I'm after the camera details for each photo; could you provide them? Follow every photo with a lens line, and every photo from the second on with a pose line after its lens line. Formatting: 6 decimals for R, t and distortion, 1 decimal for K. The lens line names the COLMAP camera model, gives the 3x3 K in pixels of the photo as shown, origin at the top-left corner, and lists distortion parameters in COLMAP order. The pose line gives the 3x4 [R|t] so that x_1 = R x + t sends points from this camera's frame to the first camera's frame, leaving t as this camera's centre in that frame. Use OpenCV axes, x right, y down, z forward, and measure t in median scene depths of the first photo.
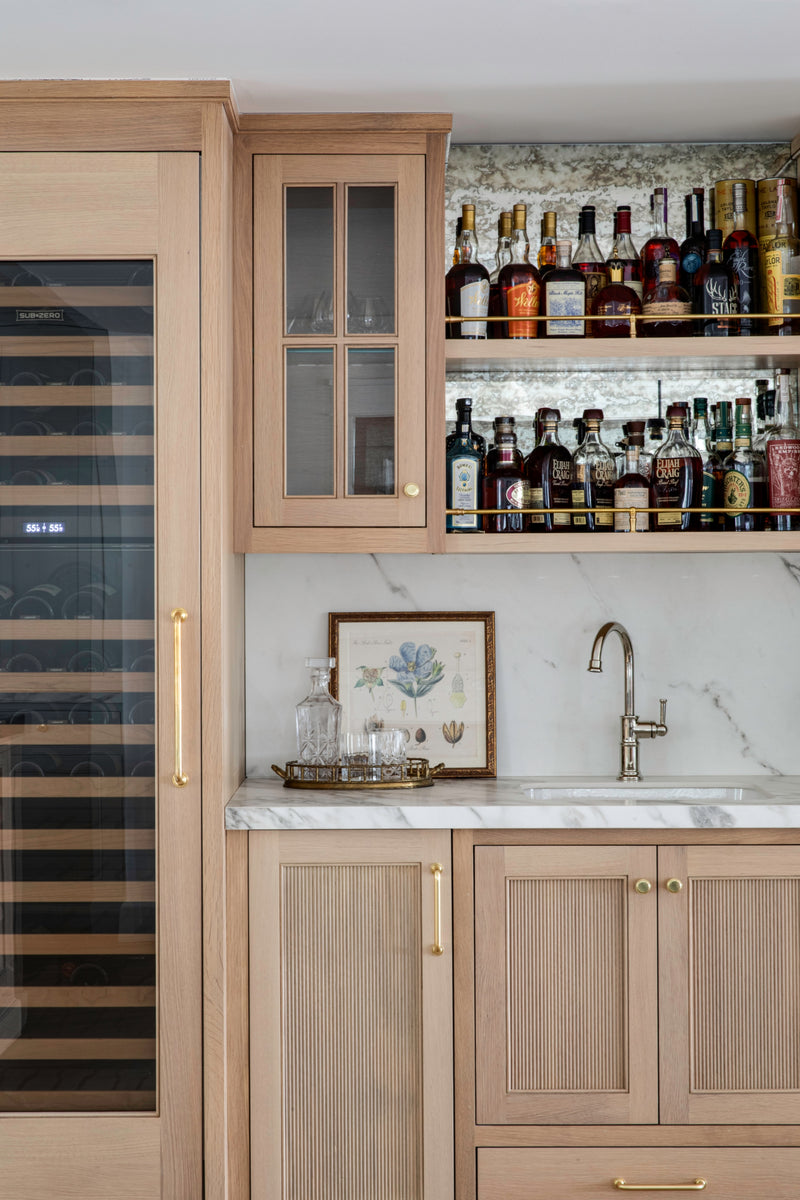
lens RADIAL K [[2057.1, 0, 353.9], [0, 2057.1, 559.4], [0, 0, 1]] dist [0.023127, 0.046711]
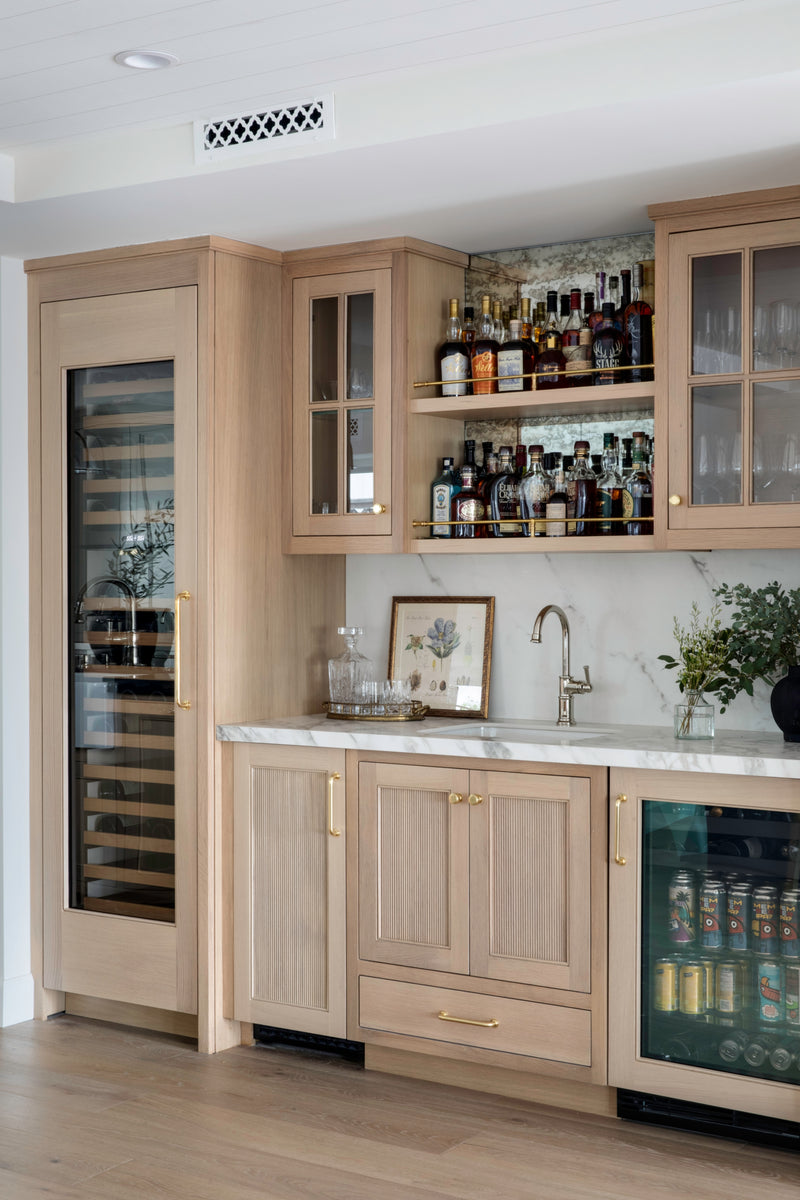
lens RADIAL K [[1566.2, 0, 382.9], [0, 1566.2, 572.4], [0, 0, 1]] dist [0.010708, 0.007784]
pose [[0.862466, 0.002615, -0.506109, 0.548484], [0.000748, 0.999979, 0.006442, 0.002885], [0.506115, -0.005935, 0.862445, 0.077229]]
